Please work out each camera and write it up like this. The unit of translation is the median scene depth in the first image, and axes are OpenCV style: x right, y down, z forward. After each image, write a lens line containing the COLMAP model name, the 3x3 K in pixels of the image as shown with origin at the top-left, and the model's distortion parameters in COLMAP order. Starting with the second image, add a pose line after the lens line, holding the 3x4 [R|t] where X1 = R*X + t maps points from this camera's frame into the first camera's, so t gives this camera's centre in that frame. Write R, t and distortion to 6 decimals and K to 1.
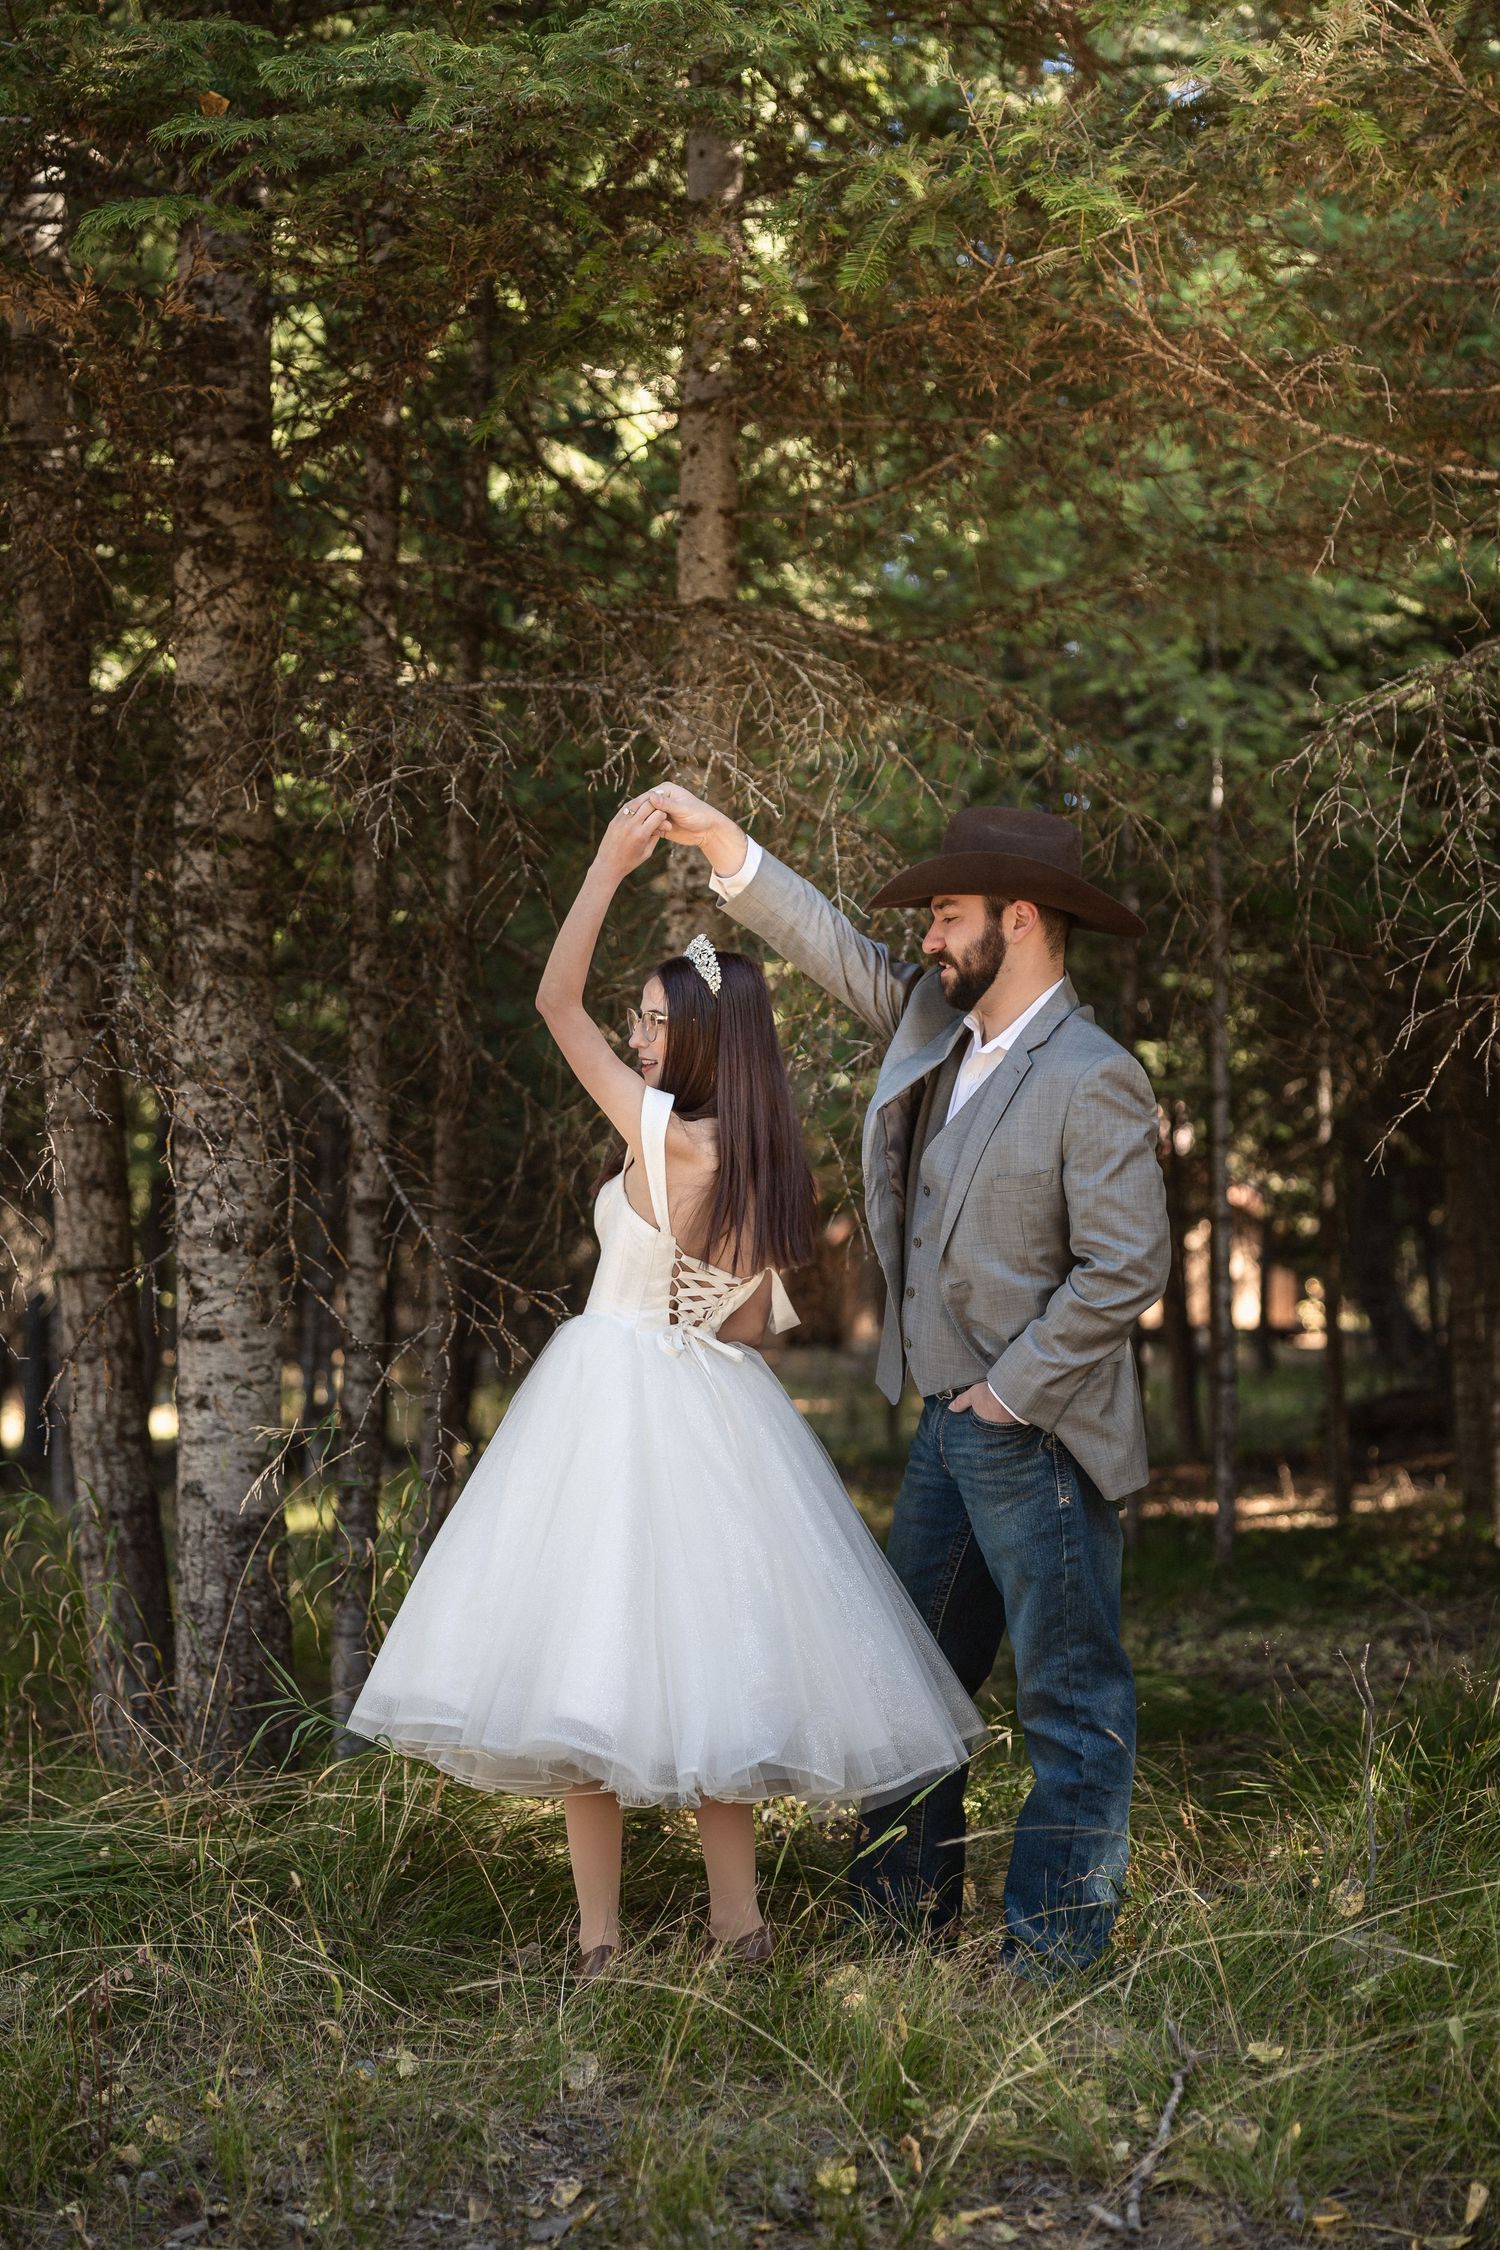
lens RADIAL K [[3327.6, 0, 750.0], [0, 3327.6, 1125.0], [0, 0, 1]] dist [-0.007050, 0.196925]
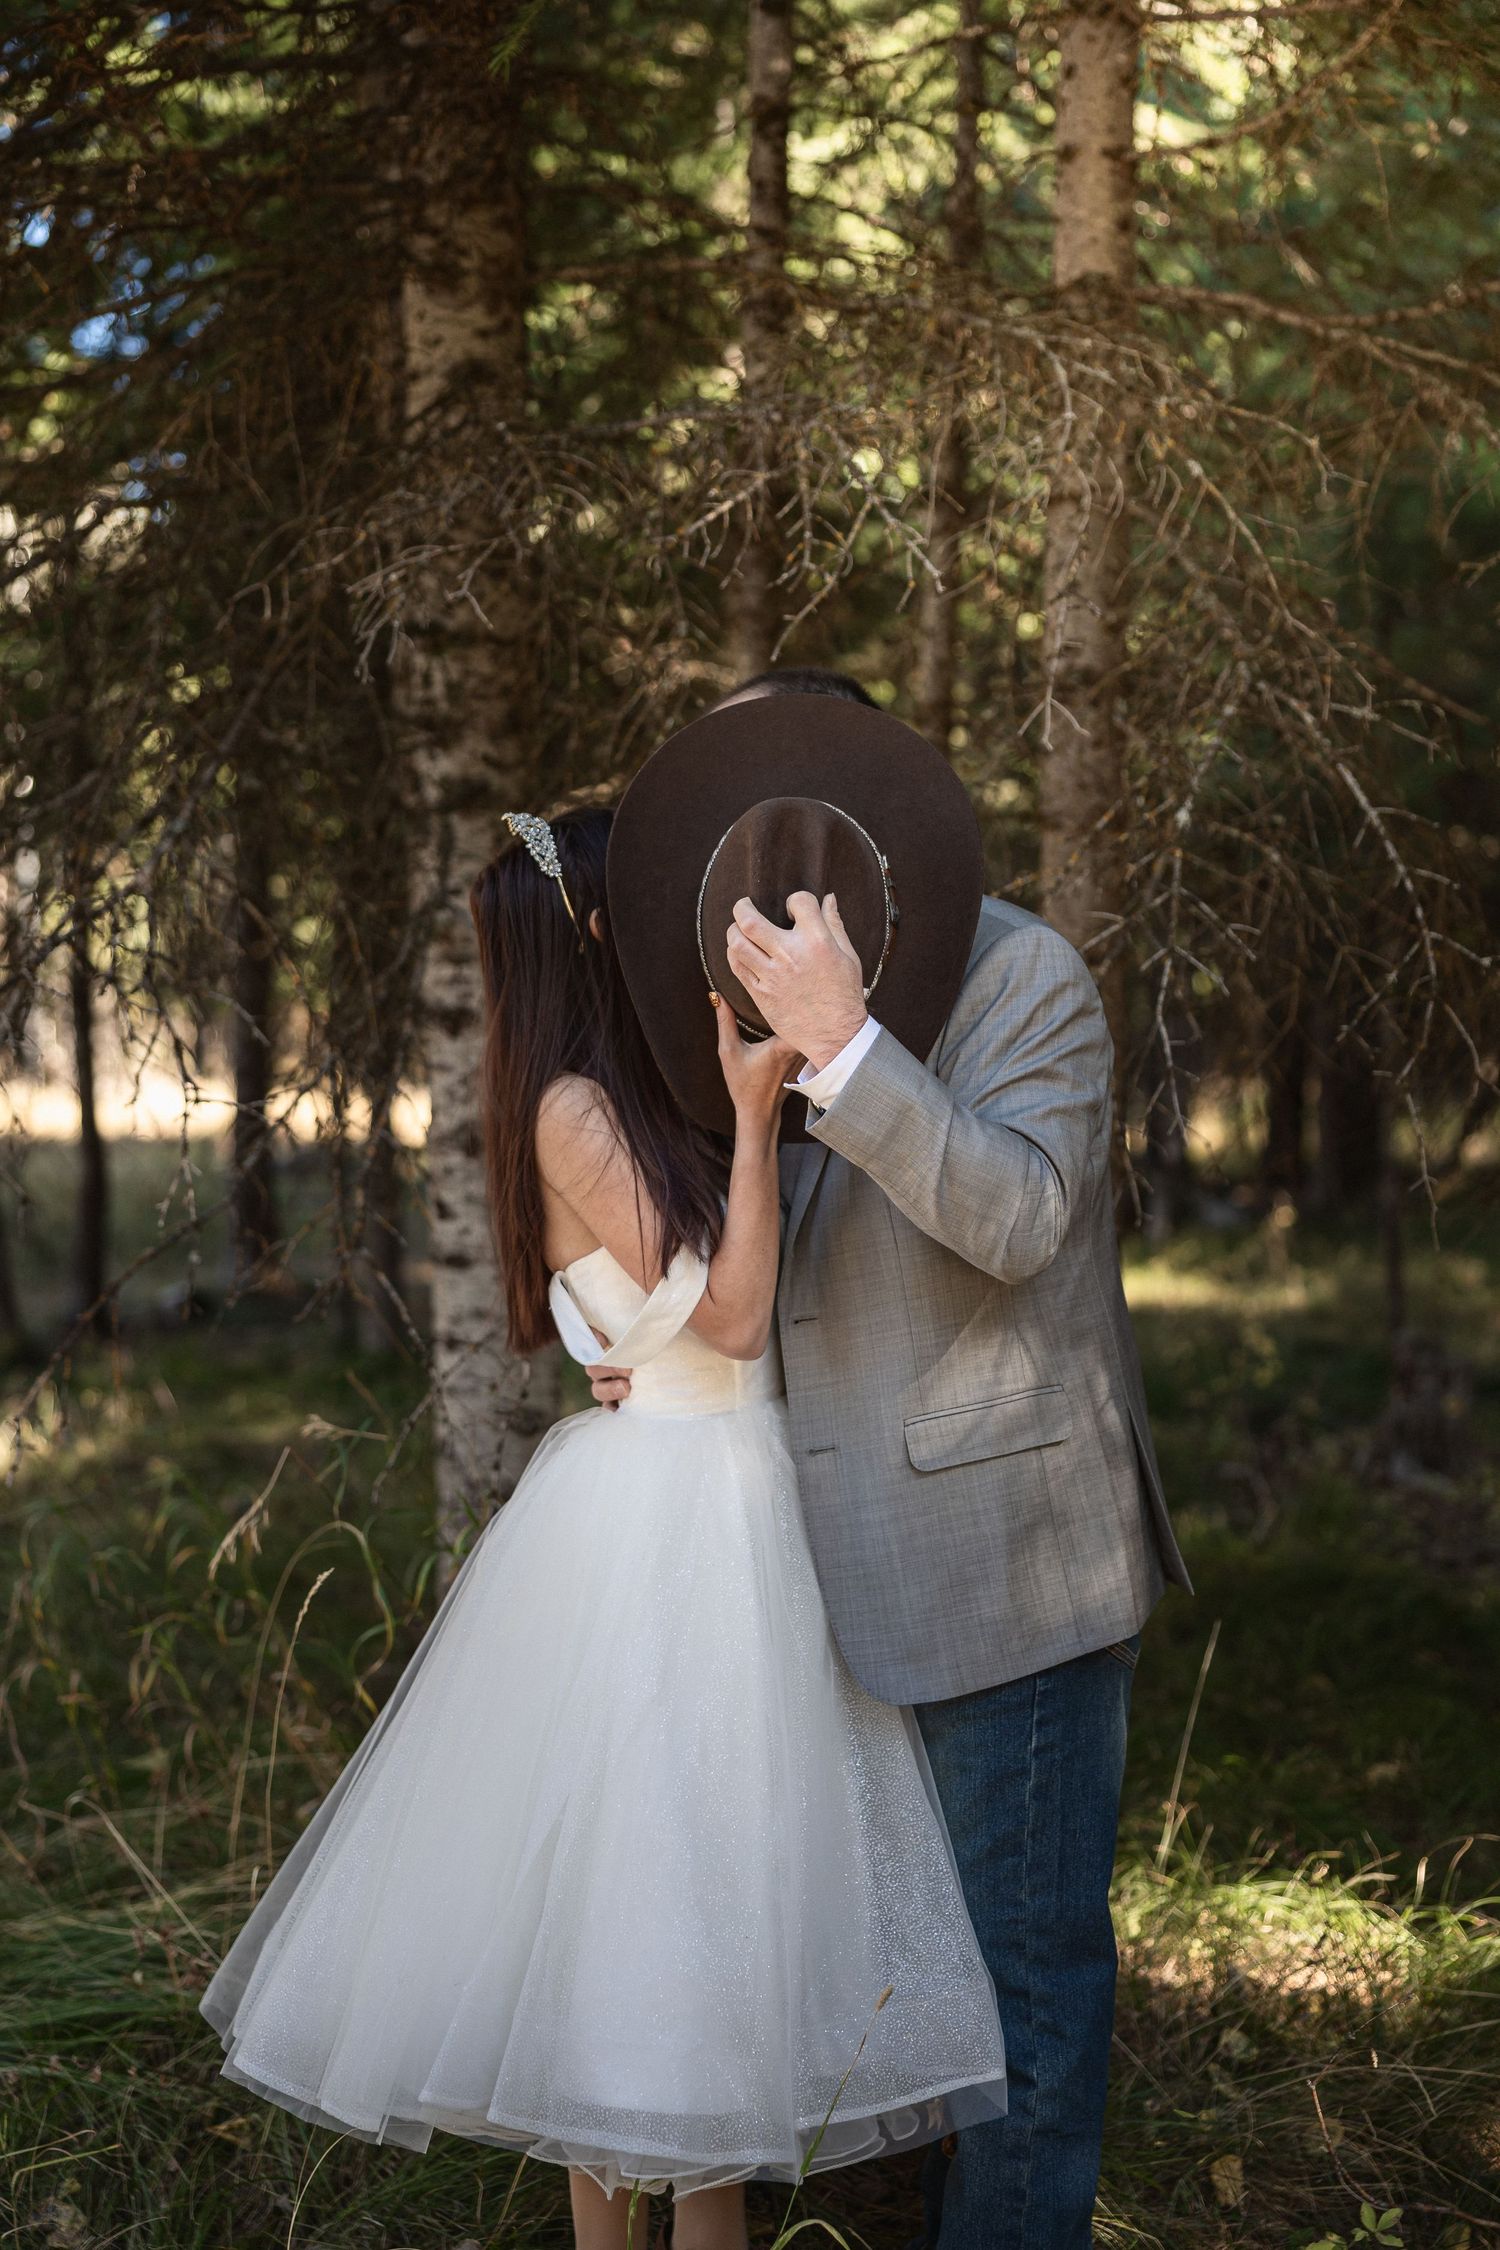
lens RADIAL K [[3020.6, 0, 750.0], [0, 3020.6, 1125.0], [0, 0, 1]] dist [-0.001739, 0.046666]
pose [[0.943808, 0.006156, -0.330436, 0.144773], [0.026111, 0.995312, 0.093120, -0.035470], [0.329461, -0.096515, 0.939223, 0.335544]]
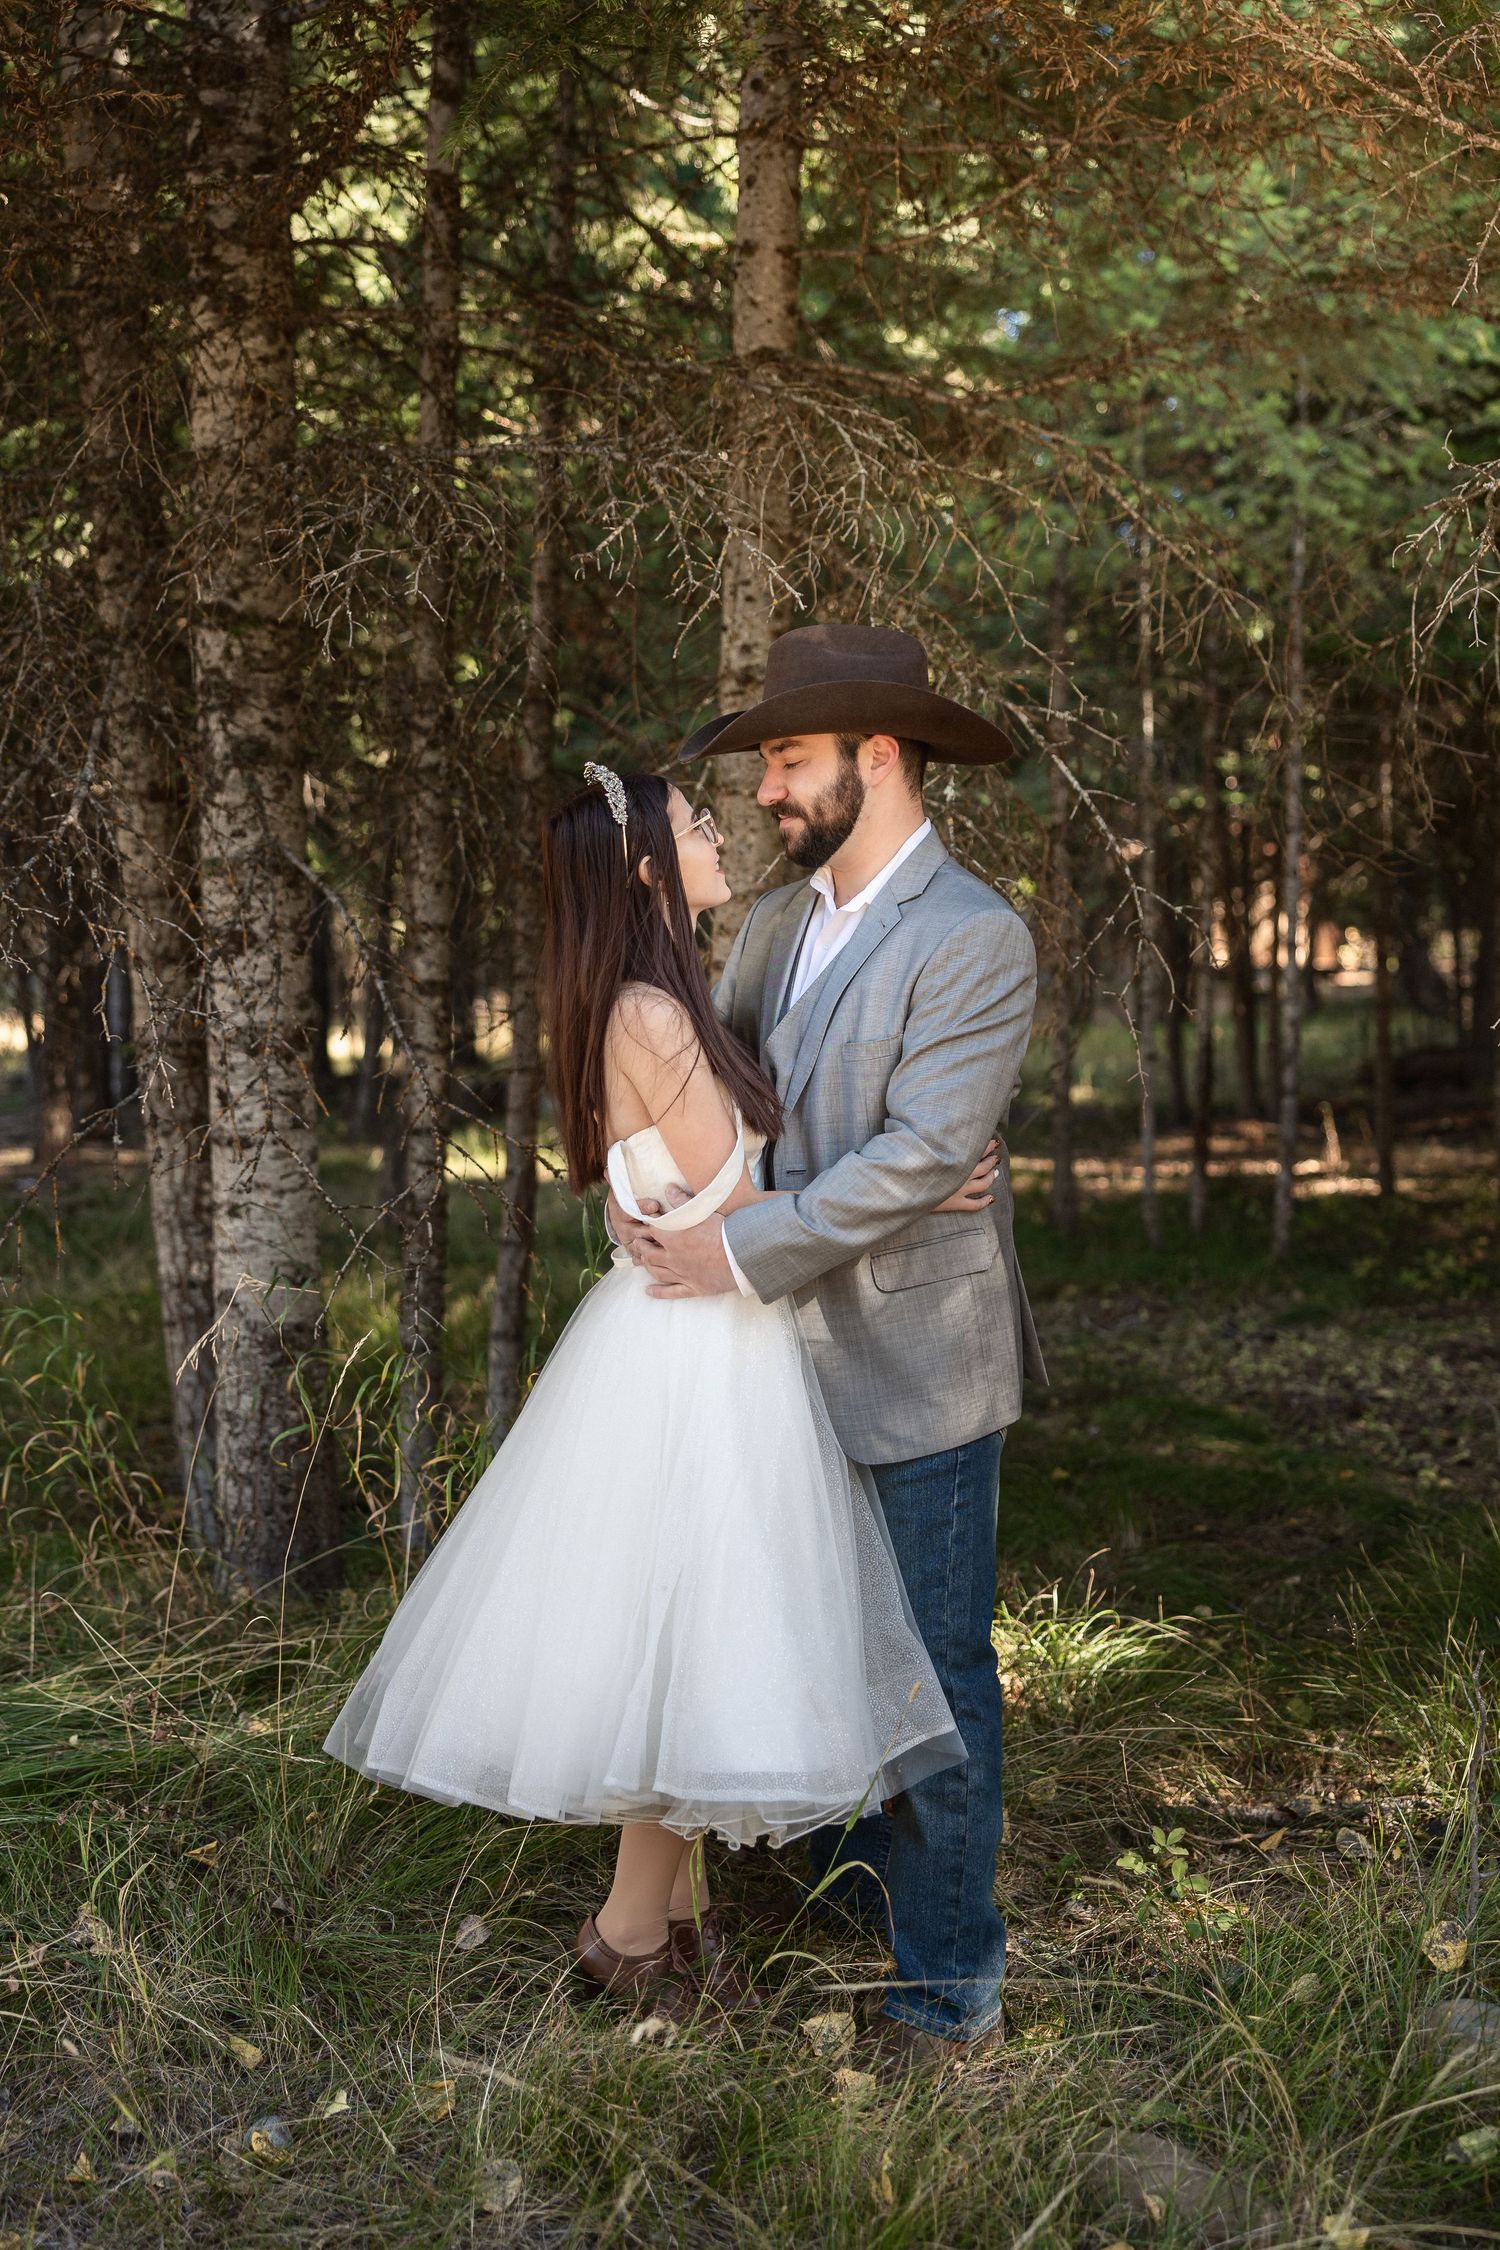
lens RADIAL K [[2521.8, 0, 719.4], [0, 2521.8, 1158.4], [0, 0, 1]] dist [0.008102, -0.003402]
pose [[0.997205, 0.013842, -0.073423, 0.030397], [-0.002987, 0.989288, 0.145944, -0.039190], [0.074656, -0.145317, 0.986564, 0.283042]]
